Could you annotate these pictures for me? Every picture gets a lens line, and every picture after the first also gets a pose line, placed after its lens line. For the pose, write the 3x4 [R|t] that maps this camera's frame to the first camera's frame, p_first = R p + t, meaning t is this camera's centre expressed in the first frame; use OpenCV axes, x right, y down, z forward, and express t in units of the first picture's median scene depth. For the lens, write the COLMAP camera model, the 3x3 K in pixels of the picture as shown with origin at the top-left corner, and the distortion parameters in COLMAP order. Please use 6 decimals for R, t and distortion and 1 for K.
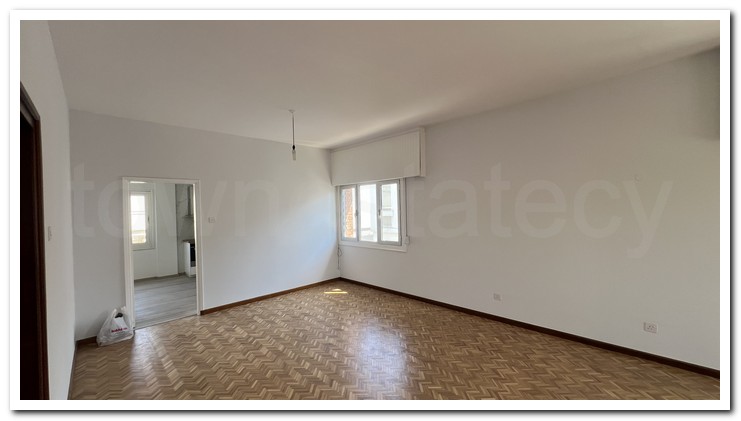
lens RADIAL K [[280.3, 0, 368.7], [0, 280.3, 209.8], [0, 0, 1]] dist [-0.006738, 0.000872]
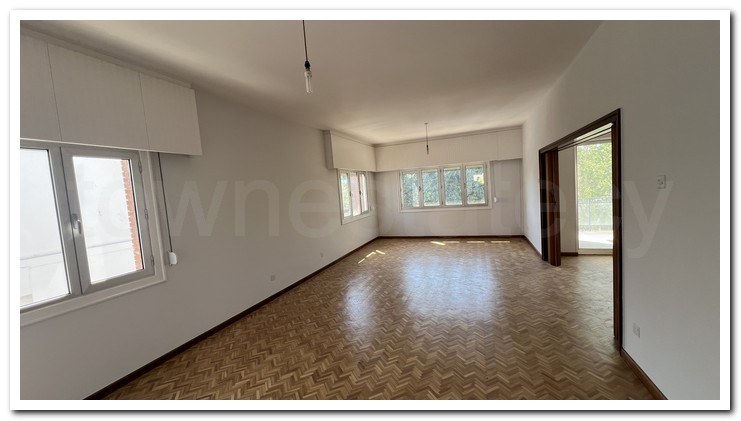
lens RADIAL K [[280.3, 0, 365.8], [0, 280.3, 209.6], [0, 0, 1]] dist [-0.006738, 0.000872]
pose [[-0.402422, -0.002876, 0.915450, -0.682163], [0.093379, 0.994650, 0.044174, 0.020241], [-0.910679, 0.103260, -0.400001, 1.006416]]
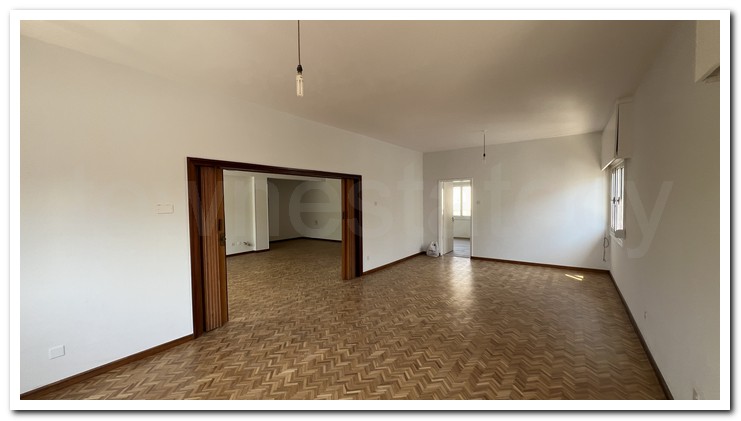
lens RADIAL K [[280.3, 0, 368.8], [0, 280.3, 210.0], [0, 0, 1]] dist [-0.006738, 0.000872]
pose [[0.165822, 0.058640, -0.984411, 0.985150], [0.002783, 0.998199, 0.059930, -0.017114], [0.986152, -0.012677, 0.165360, 0.132057]]
